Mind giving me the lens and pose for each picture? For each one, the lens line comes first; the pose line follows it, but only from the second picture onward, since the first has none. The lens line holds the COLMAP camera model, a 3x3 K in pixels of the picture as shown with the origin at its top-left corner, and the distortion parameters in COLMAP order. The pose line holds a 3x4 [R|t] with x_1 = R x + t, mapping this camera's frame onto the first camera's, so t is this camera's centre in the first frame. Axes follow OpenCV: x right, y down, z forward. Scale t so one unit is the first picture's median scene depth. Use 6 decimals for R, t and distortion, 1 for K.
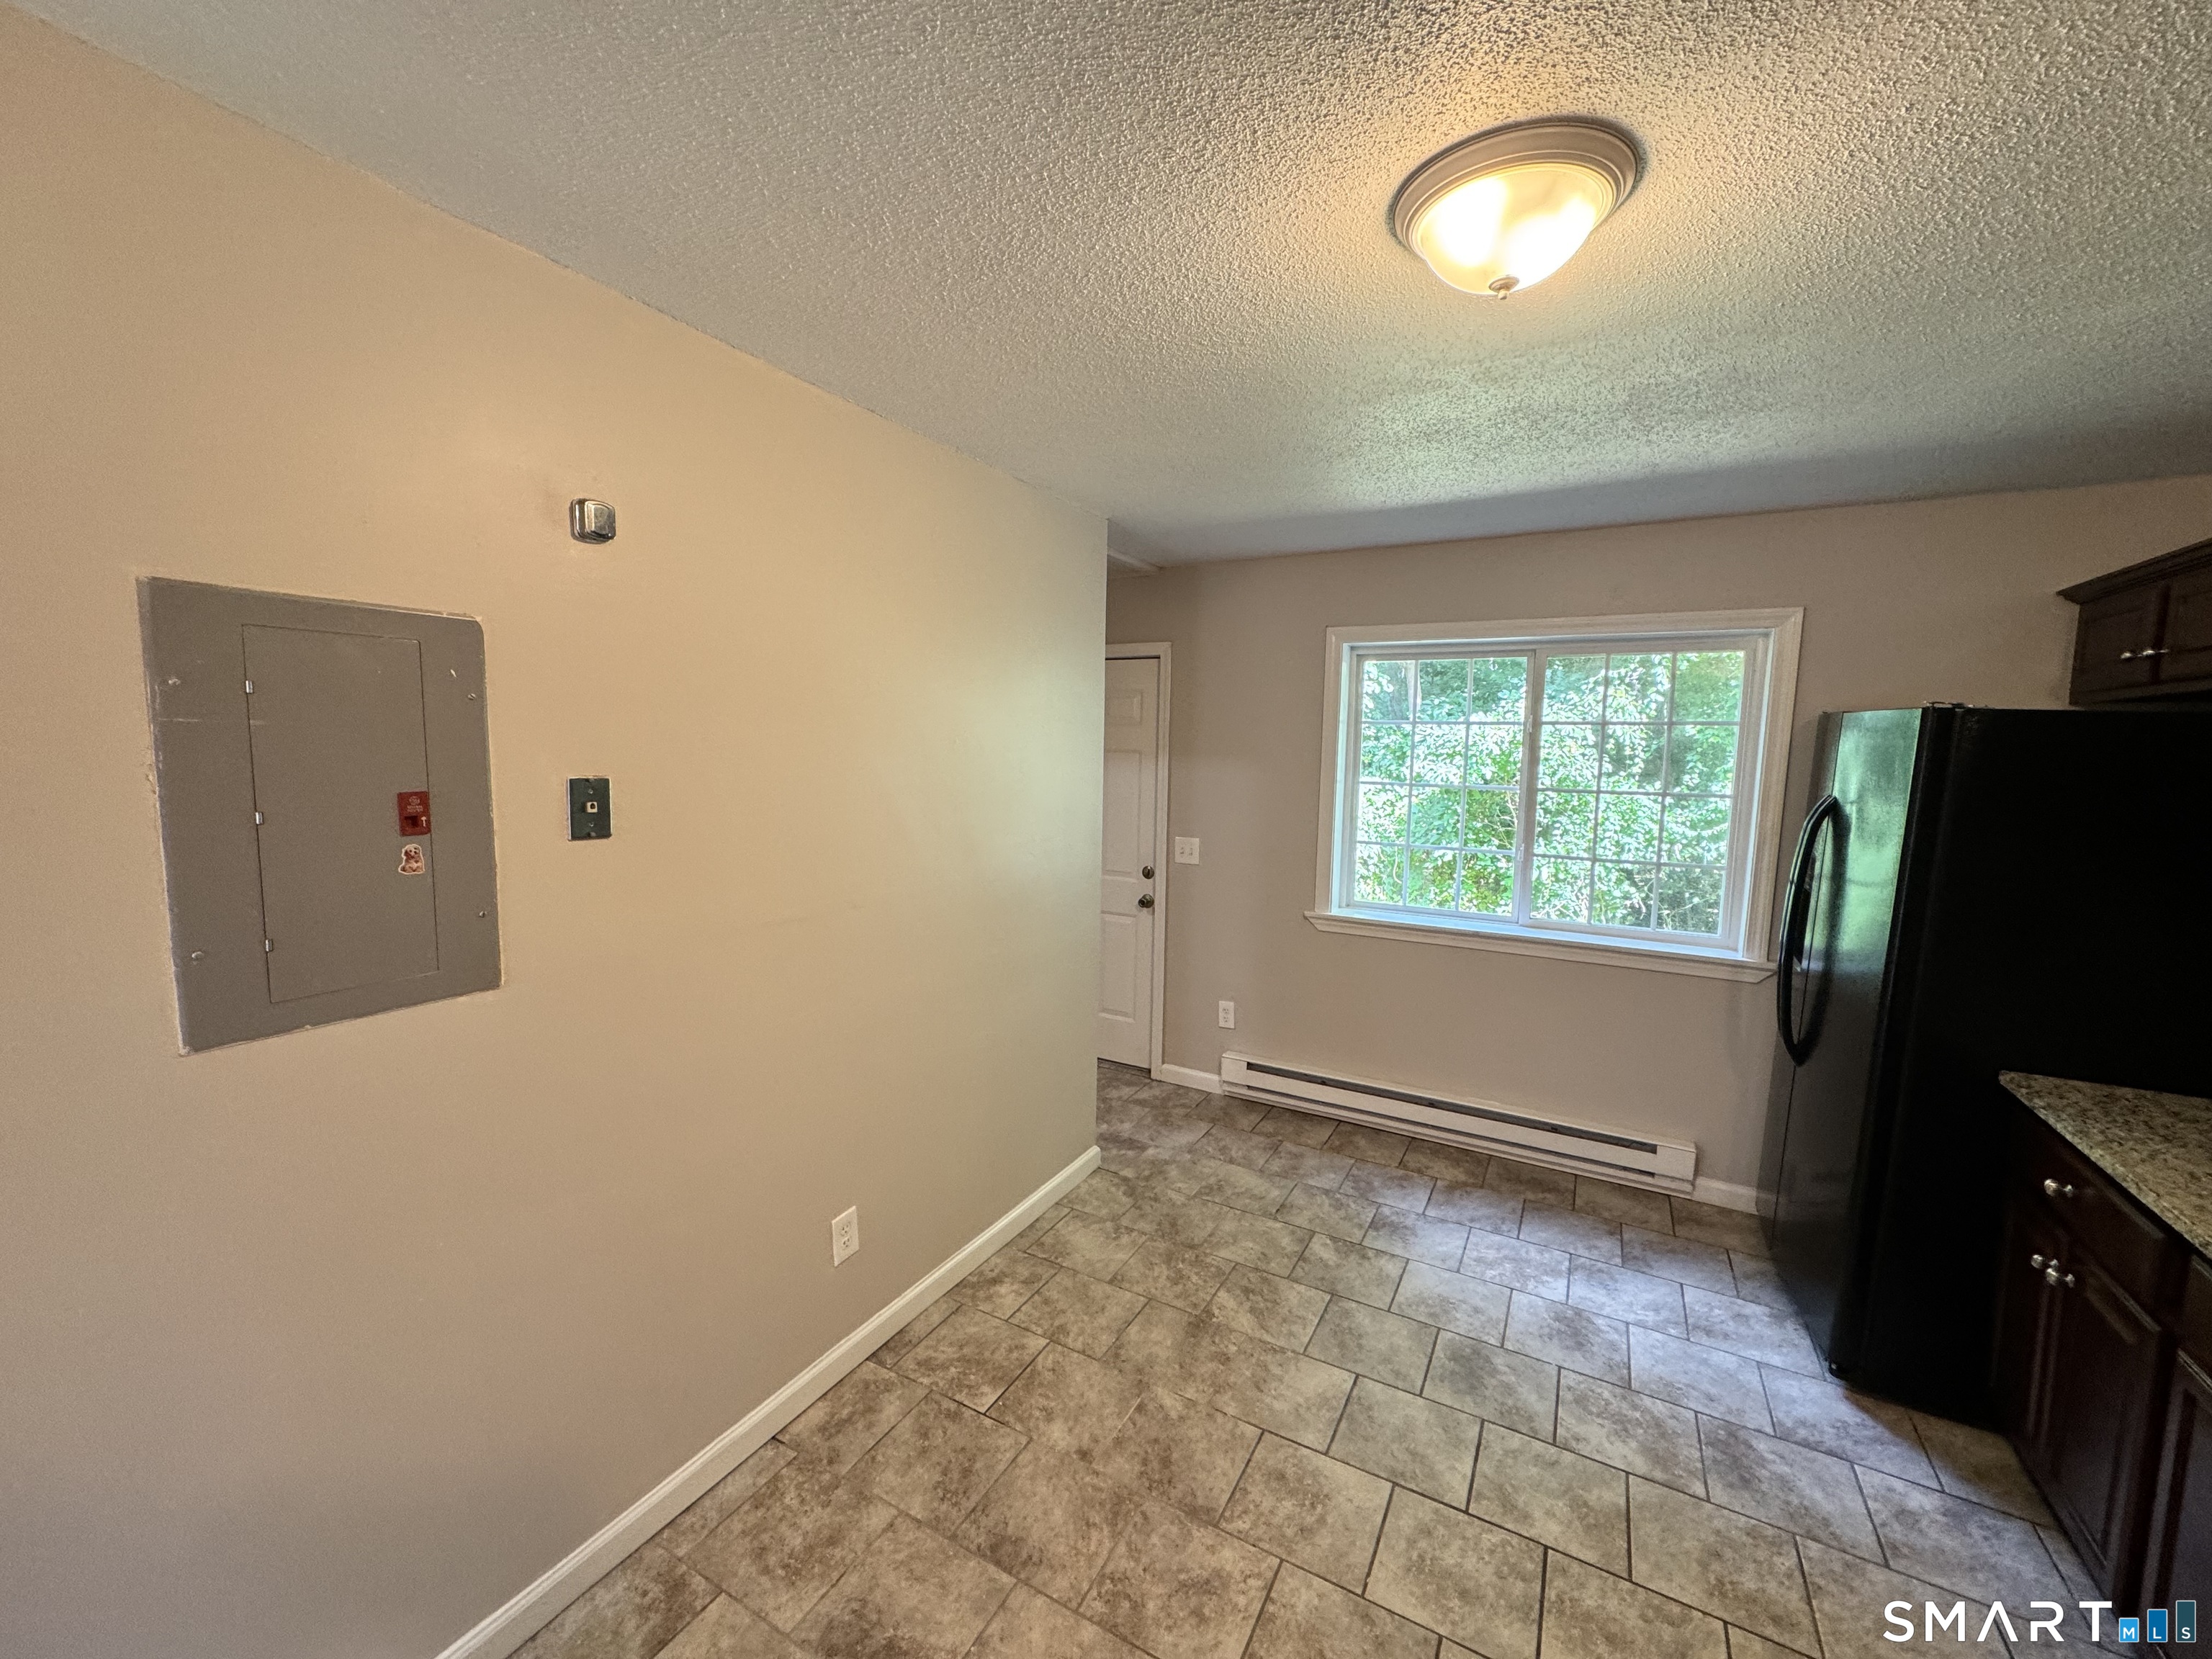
lens RADIAL K [[879.2, 0, 1110.0], [0, 879.2, 830.9], [0, 0, 1]] dist [-0.000521, 0.000330]
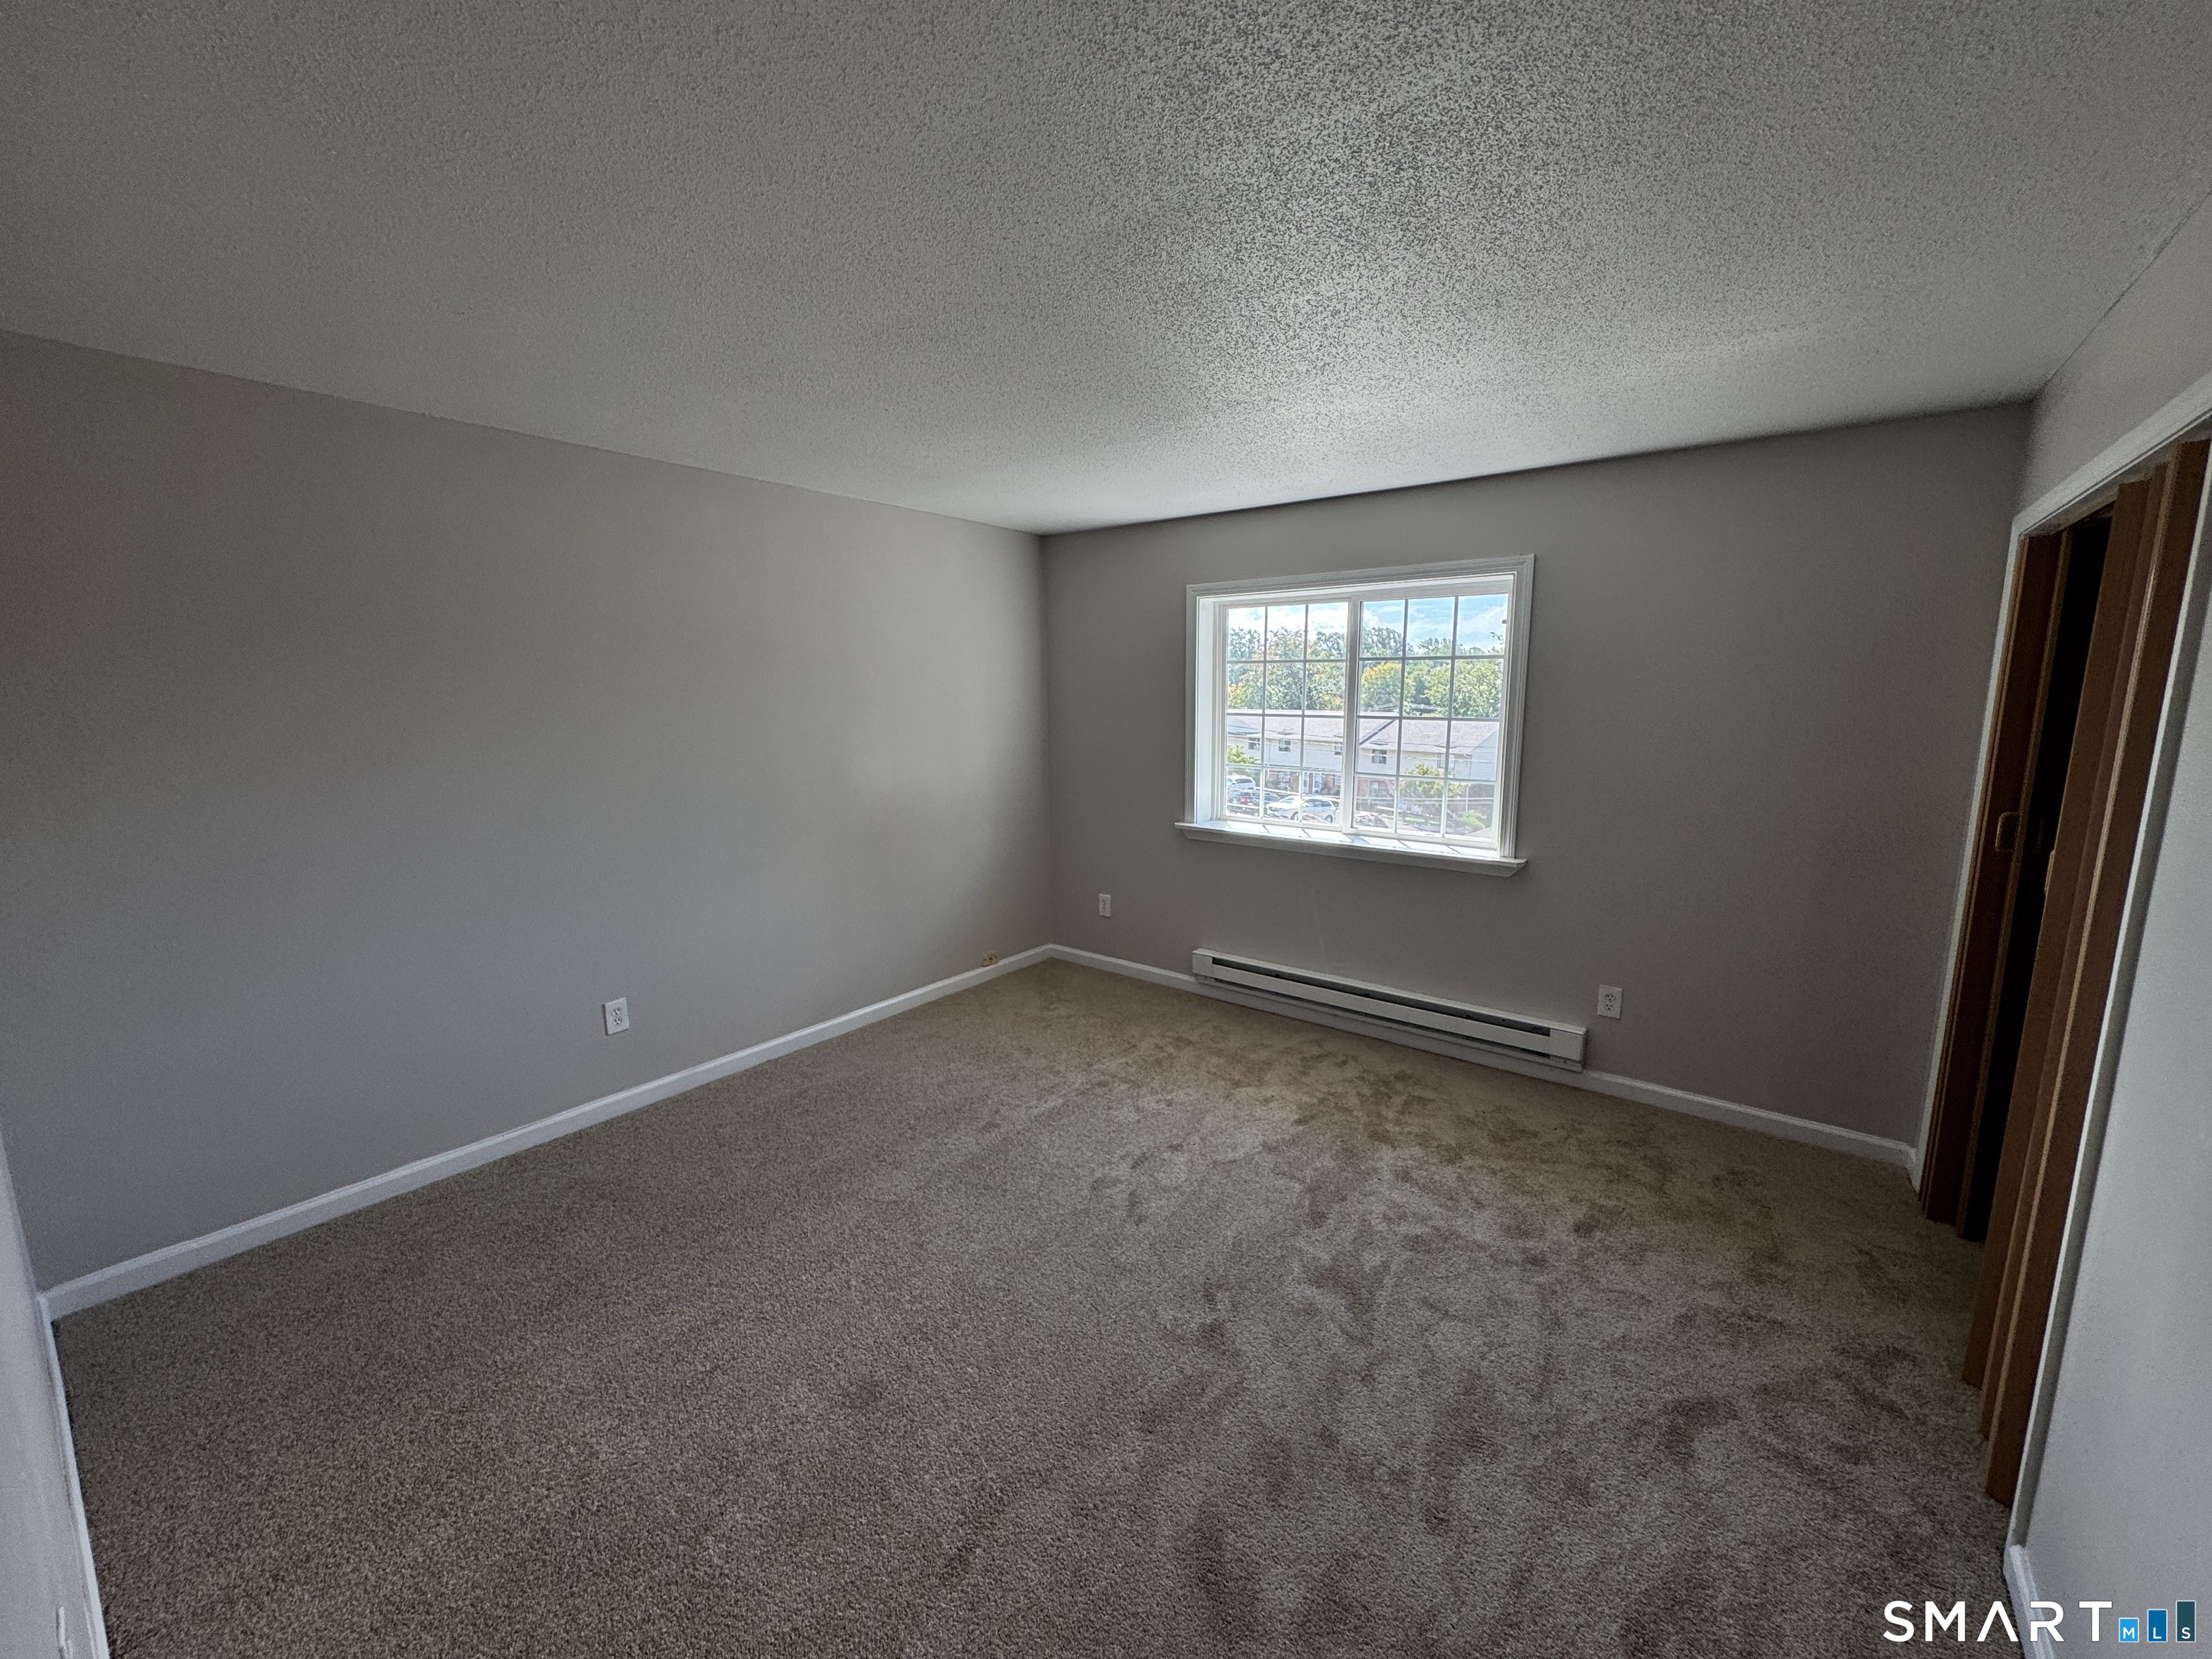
lens RADIAL K [[879.2, 0, 1104.6], [0, 879.2, 825.4], [0, 0, 1]] dist [-0.000521, 0.000330]
pose [[0.988422, -0.005780, -0.151618, 0.290685], [0.016765, 0.997316, 0.071272, 0.012504], [0.150799, -0.072989, 0.985866, -0.205444]]
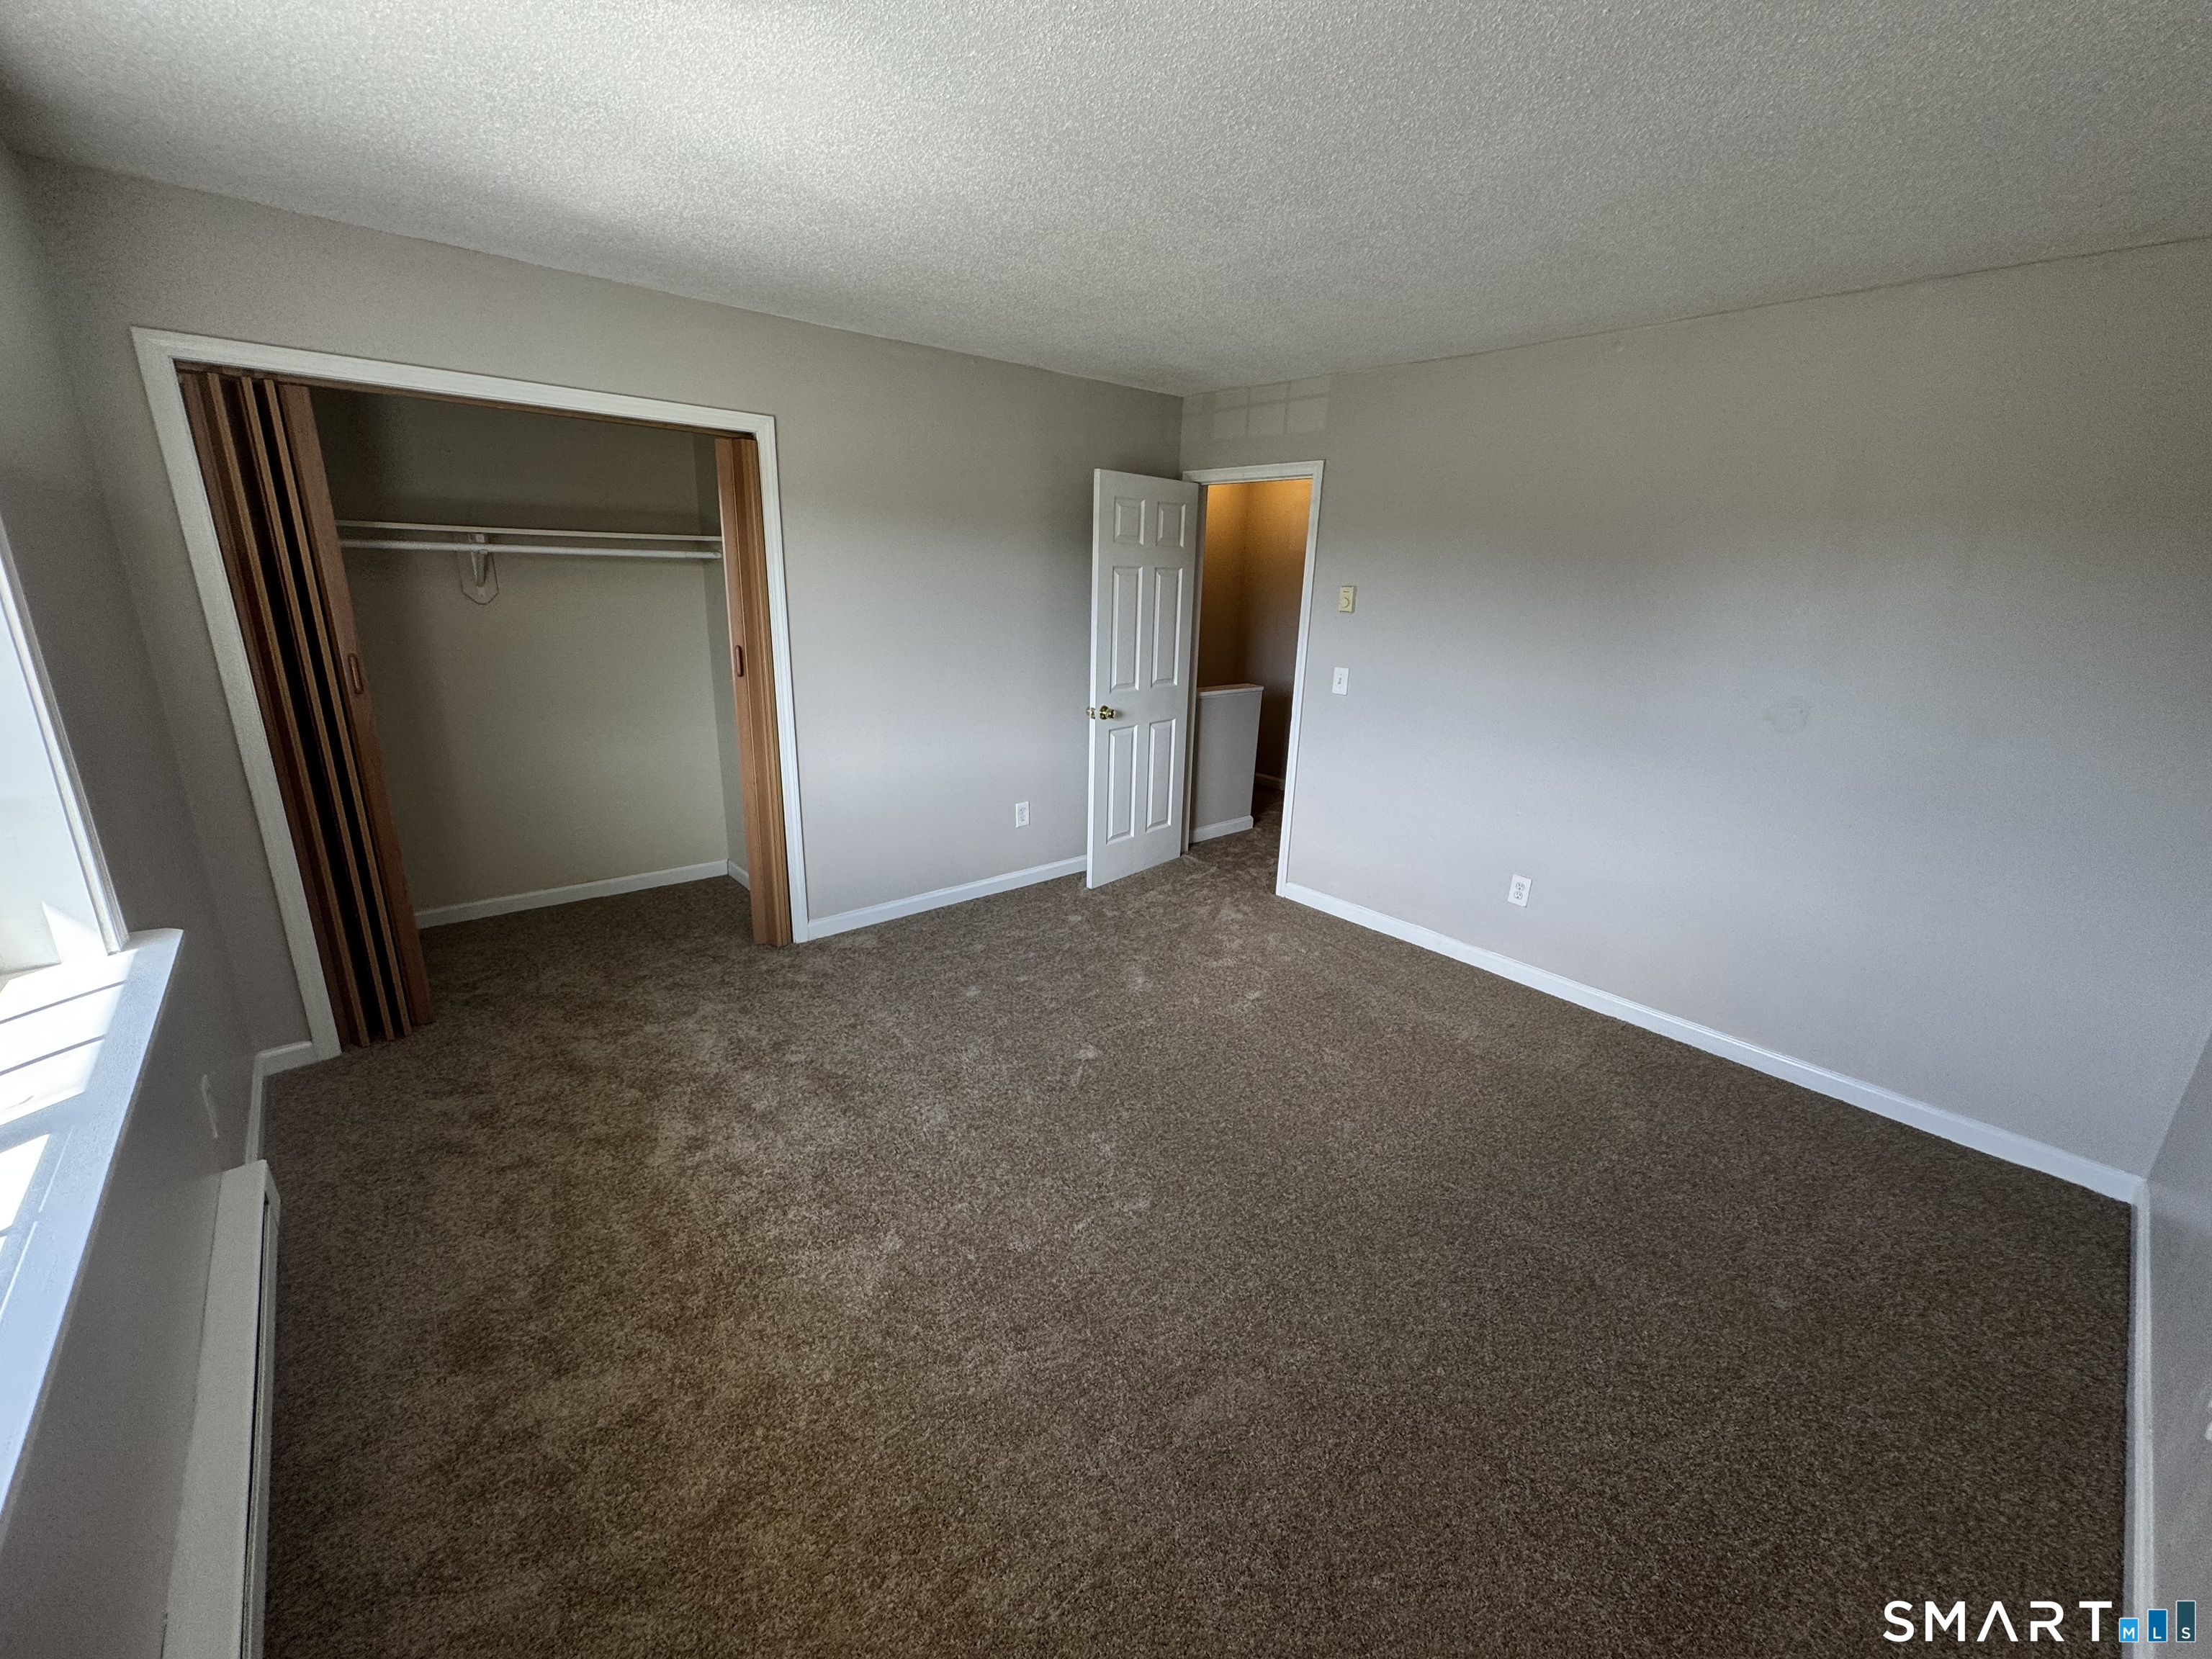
lens RADIAL K [[879.2, 0, 1095.9], [0, 879.2, 835.1], [0, 0, 1]] dist [-0.000521, 0.000330]
pose [[-0.936914, -0.157100, 0.312267, -0.068397], [-0.030455, 0.926608, 0.374793, -0.137024], [-0.348229, 0.341639, -0.872937, 1.533279]]
